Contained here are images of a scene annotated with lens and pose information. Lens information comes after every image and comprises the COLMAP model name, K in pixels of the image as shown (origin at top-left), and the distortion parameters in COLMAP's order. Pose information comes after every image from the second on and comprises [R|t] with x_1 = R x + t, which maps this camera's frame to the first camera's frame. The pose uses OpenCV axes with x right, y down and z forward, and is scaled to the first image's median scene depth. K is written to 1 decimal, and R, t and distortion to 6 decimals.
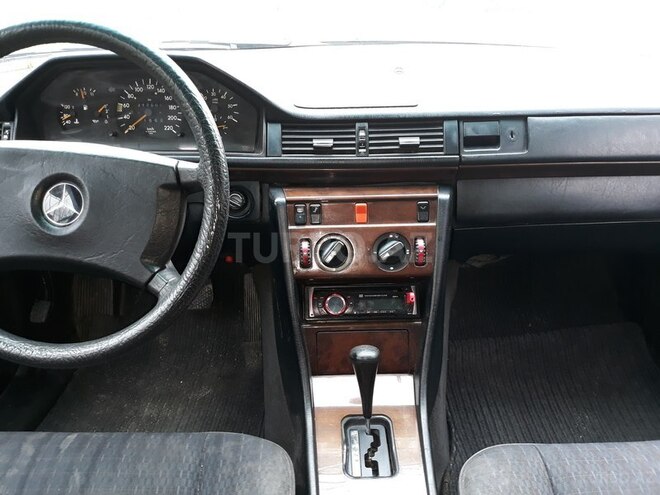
lens RADIAL K [[546.8, 0, 325.9], [0, 546.8, 247.2], [0, 0, 1]] dist [-0.014021, 0.009011]
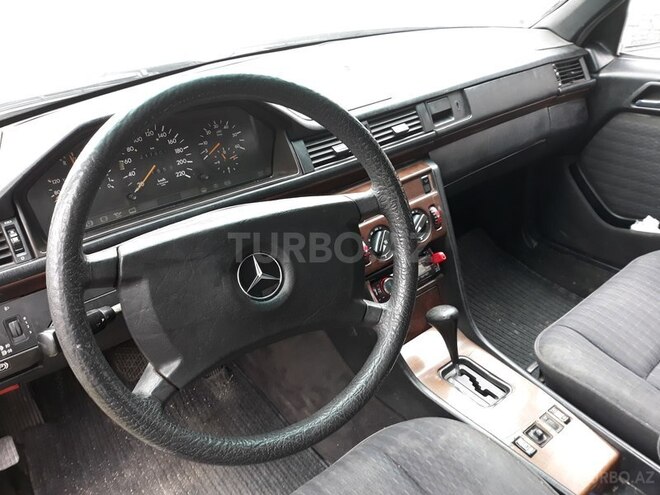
lens RADIAL K [[546.8, 0, 325.9], [0, 546.8, 247.2], [0, 0, 1]] dist [-0.014021, 0.009011]
pose [[0.789321, -0.331028, 0.517101, -0.641568], [0.310621, 0.941775, 0.128746, -0.155426], [-0.529611, 0.059001, 0.846186, 0.129666]]
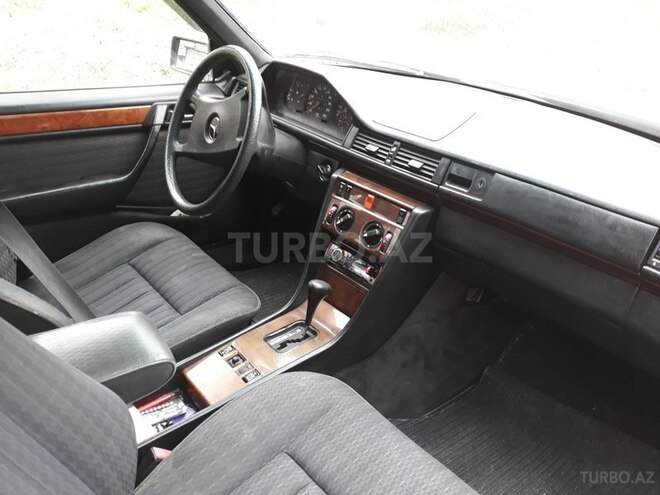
lens RADIAL K [[546.8, 0, 325.9], [0, 546.8, 247.2], [0, 0, 1]] dist [-0.014021, 0.009011]
pose [[0.613678, 0.388763, -0.687213, 1.005171], [-0.383869, 0.907494, 0.170585, -0.152928], [0.689959, 0.159115, 0.706143, -0.053993]]
